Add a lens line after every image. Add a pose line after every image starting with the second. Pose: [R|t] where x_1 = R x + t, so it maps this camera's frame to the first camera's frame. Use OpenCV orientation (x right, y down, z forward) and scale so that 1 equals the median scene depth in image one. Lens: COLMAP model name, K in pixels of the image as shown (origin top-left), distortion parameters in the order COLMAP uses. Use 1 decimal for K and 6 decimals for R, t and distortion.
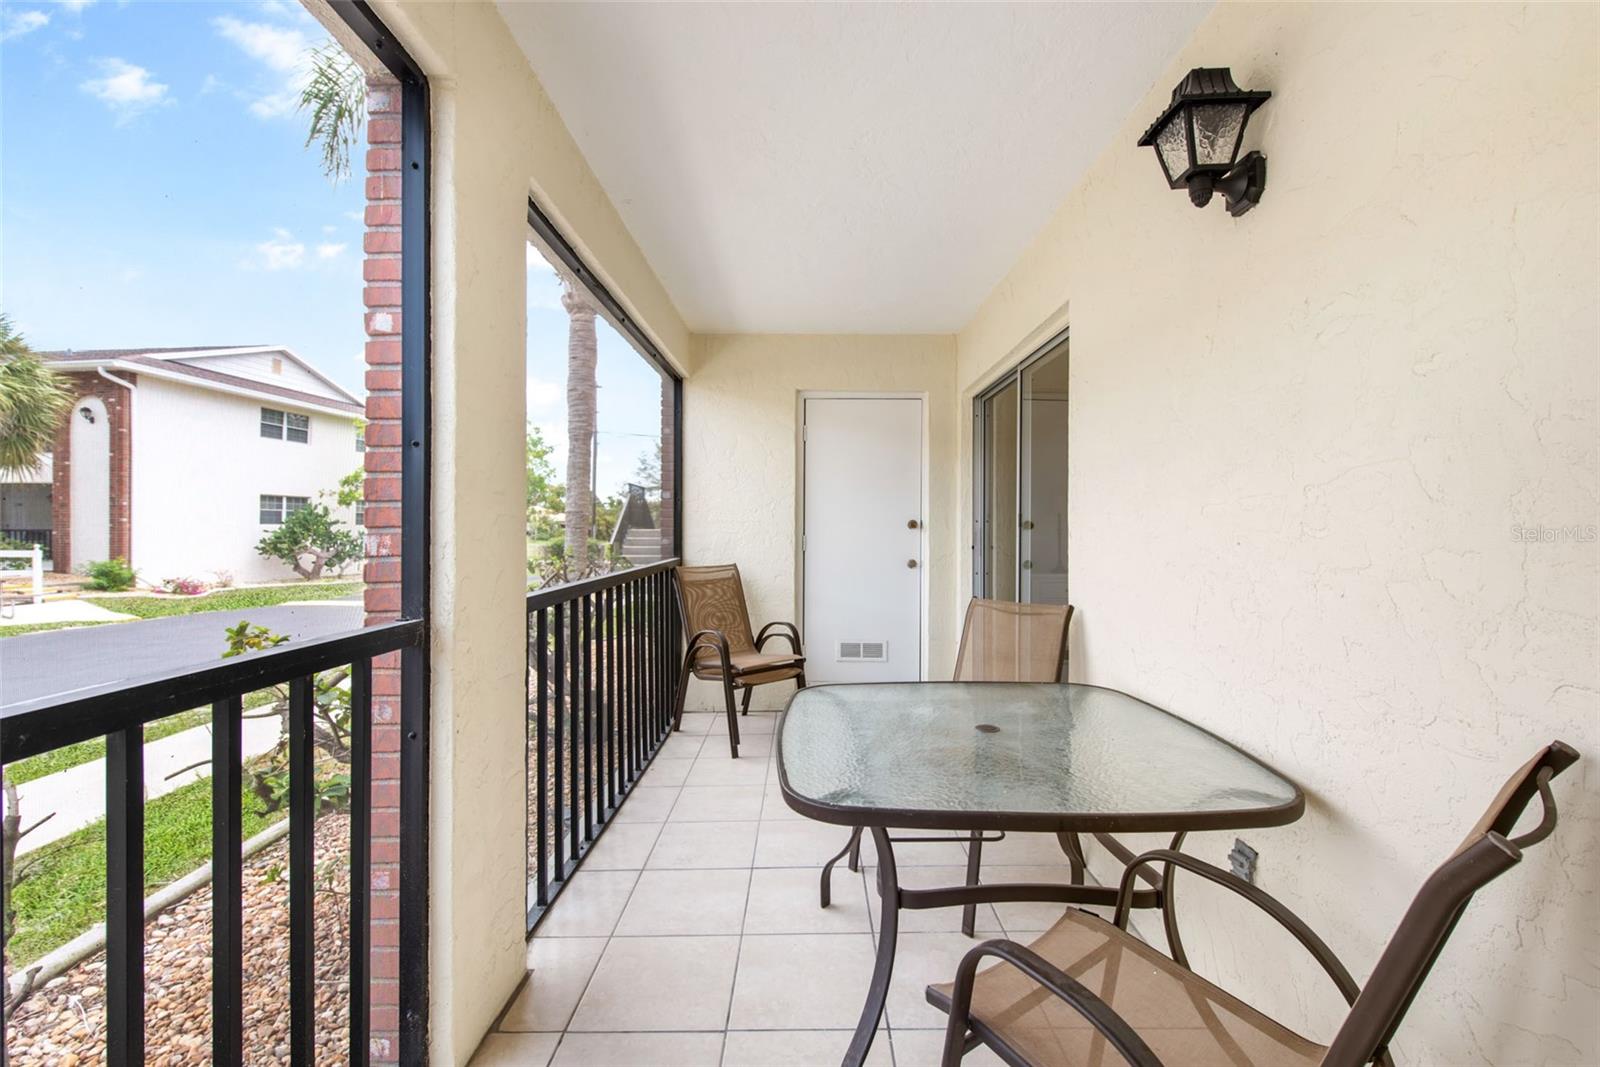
lens RADIAL K [[681.2, 0, 799.3], [0, 681.2, 525.9], [0, 0, 1]] dist [0.002712, -0.000133]
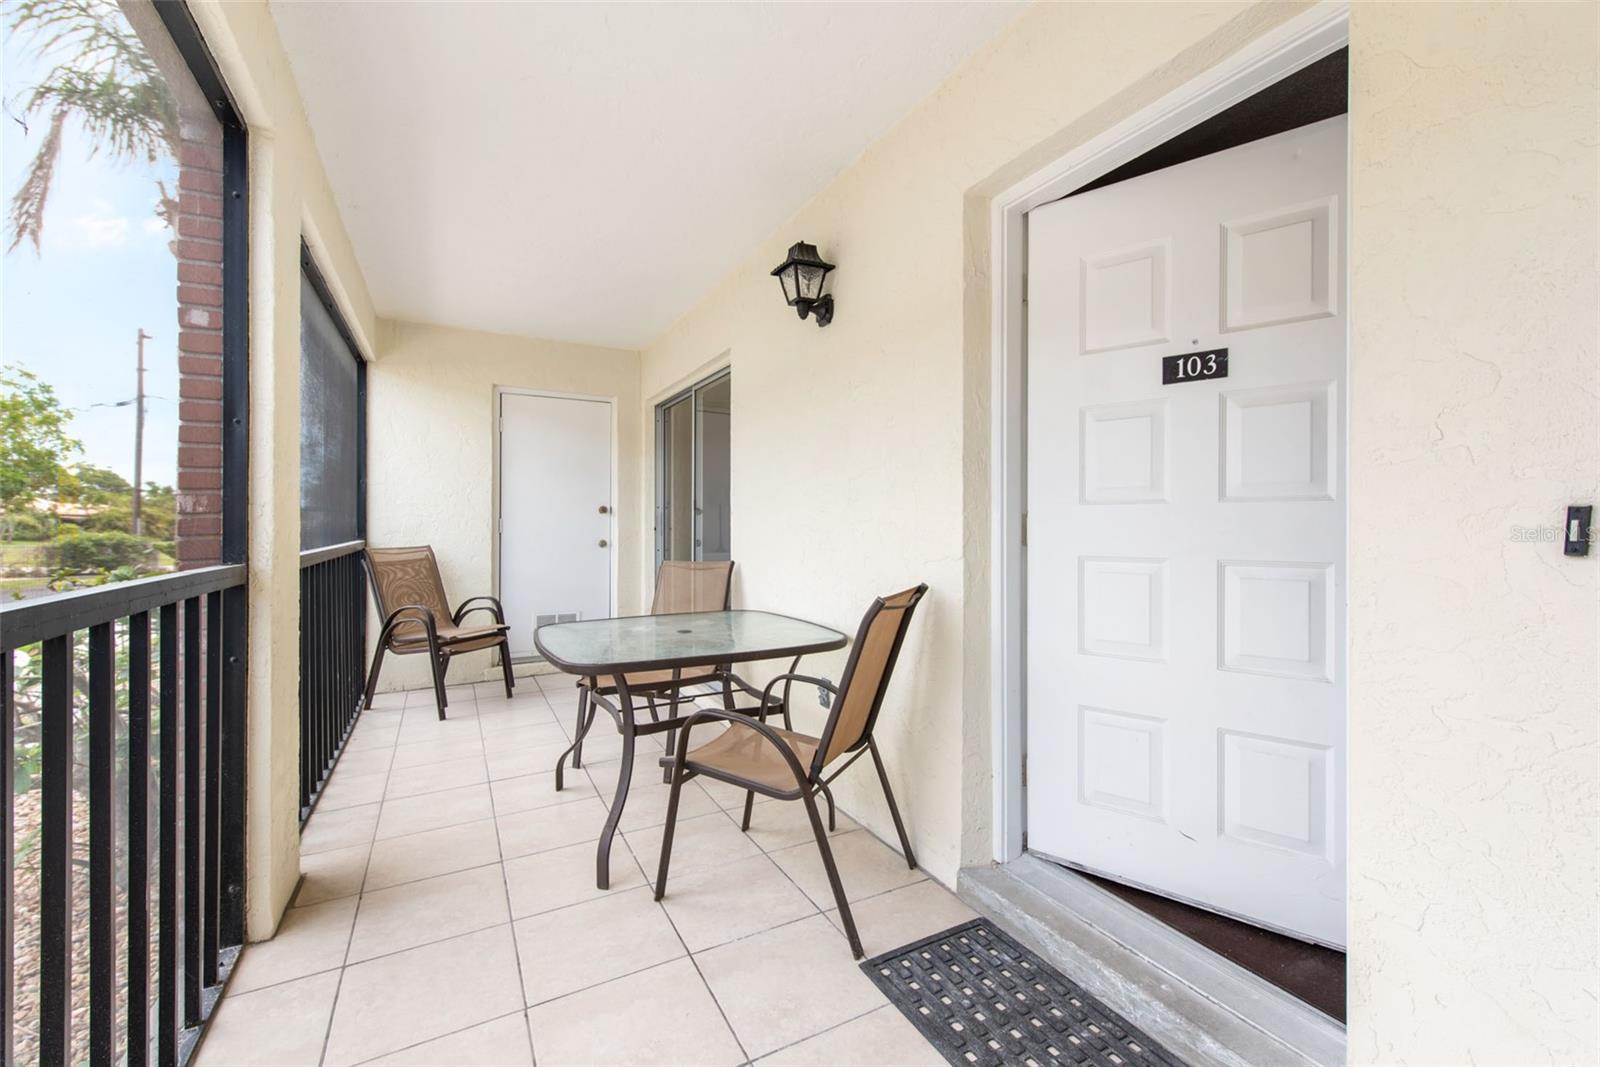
lens RADIAL K [[685.8, 0, 818.2], [0, 685.8, 525.9], [0, 0, 1]] dist [0.028284, -0.000057]
pose [[0.871249, -0.002929, 0.490832, -0.155387], [0.001474, 0.999993, 0.003352, 0.037490], [-0.490838, -0.002197, 0.871248, -0.351793]]
